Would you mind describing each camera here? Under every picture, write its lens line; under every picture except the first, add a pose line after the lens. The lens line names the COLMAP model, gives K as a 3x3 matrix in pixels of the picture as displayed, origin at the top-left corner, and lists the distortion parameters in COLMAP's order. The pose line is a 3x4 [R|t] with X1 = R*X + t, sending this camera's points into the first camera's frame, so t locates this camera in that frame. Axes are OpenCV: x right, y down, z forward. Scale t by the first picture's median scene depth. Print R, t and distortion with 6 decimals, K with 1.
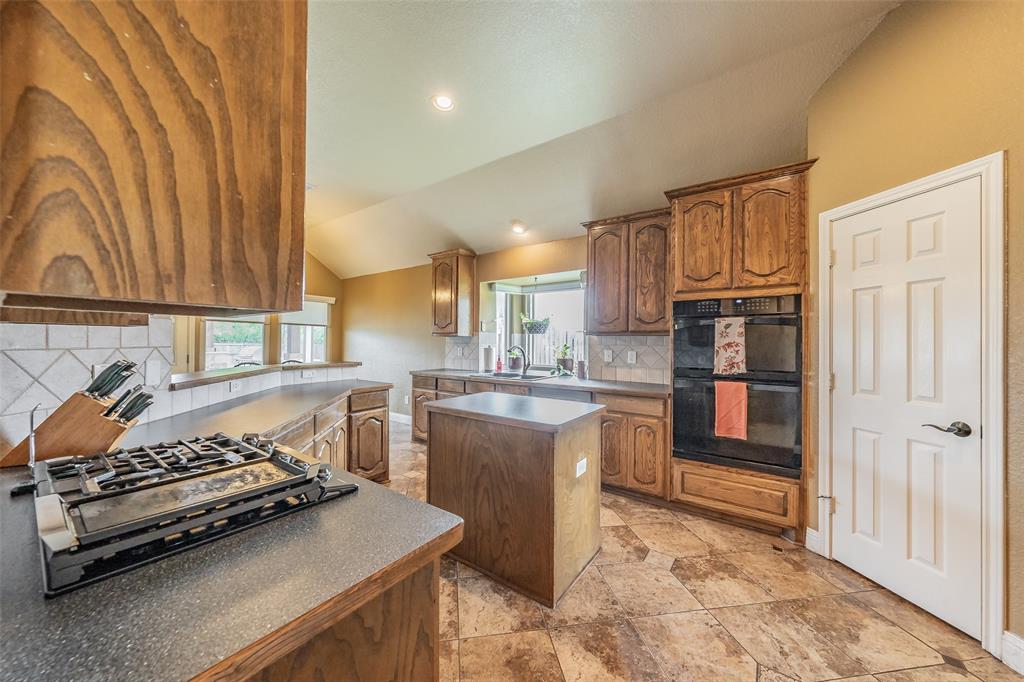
lens RADIAL K [[359.9, 0, 506.4], [0, 359.9, 341.1], [0, 0, 1]] dist [0.000436, -0.000021]
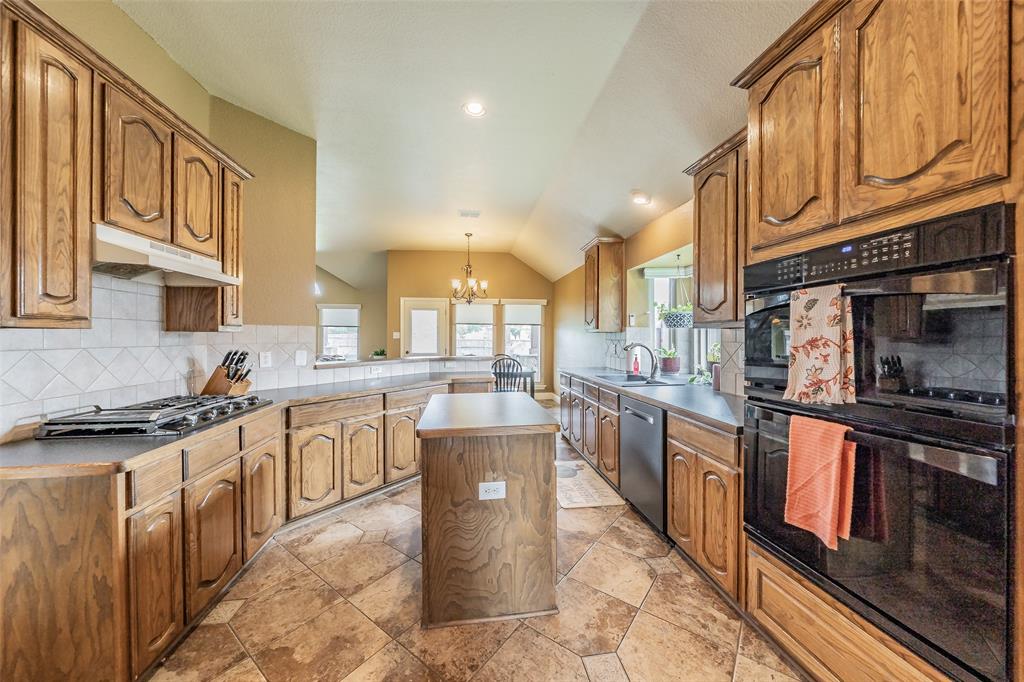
lens RADIAL K [[359.9, 0, 515.3], [0, 359.9, 336.6], [0, 0, 1]] dist [0.000436, -0.000021]
pose [[0.698946, -0.009948, -0.715105, 0.669939], [0.008686, 0.999948, -0.005421, 0.000878], [0.715121, -0.002422, 0.698996, 0.365051]]
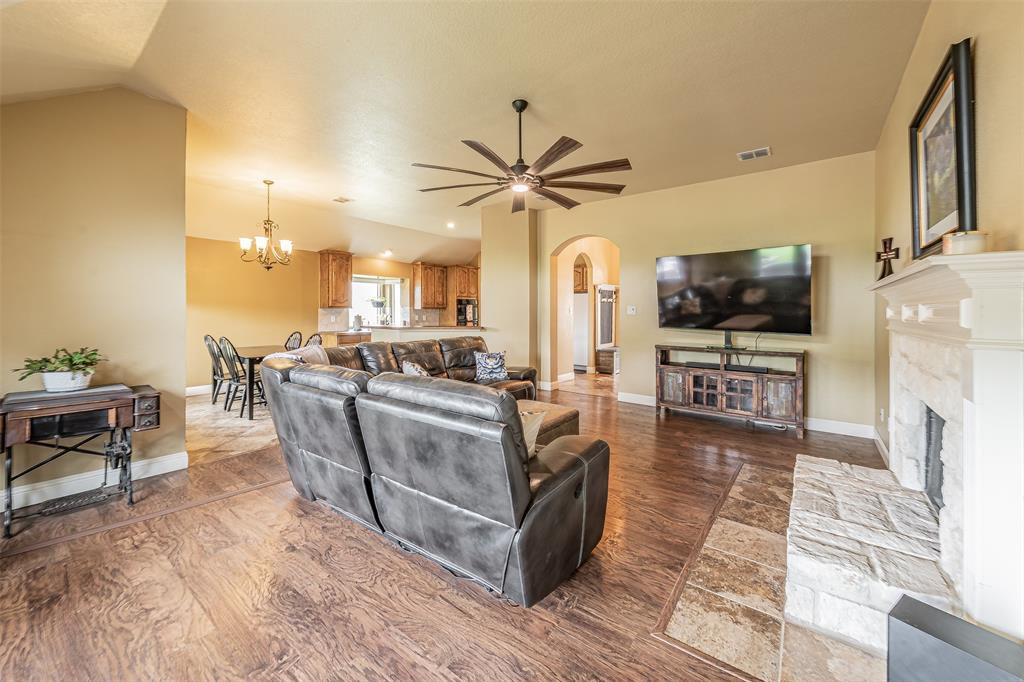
lens RADIAL K [[376.5, 0, 498.9], [0, 376.5, 310.8], [0, 0, 1]] dist [-0.016510, -0.000070]
pose [[0.032093, -0.009532, 0.999439, -3.135774], [-0.003643, 0.999947, 0.009654, -0.042300], [-0.999478, -0.003951, 0.032056, 0.566477]]
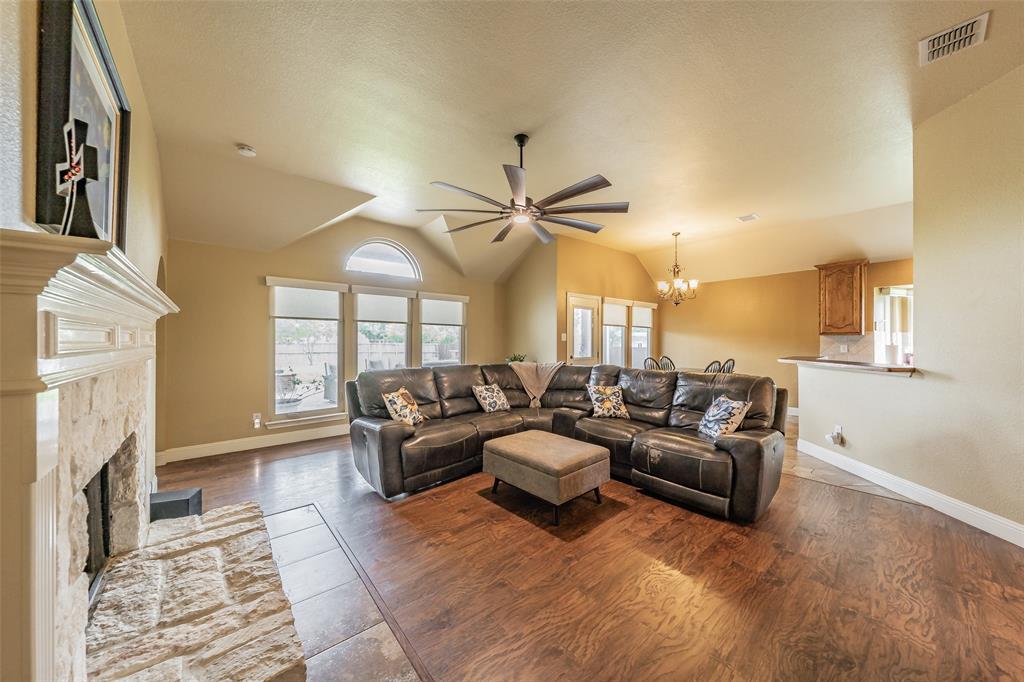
lens RADIAL K [[359.9, 0, 530.5], [0, 359.9, 339.6], [0, 0, 1]] dist [0.000436, -0.000021]
pose [[0.972054, -0.005270, -0.234700, -1.607599], [0.005599, 0.999984, 0.000736, -0.013017], [0.234692, -0.002030, 0.972068, -0.651110]]
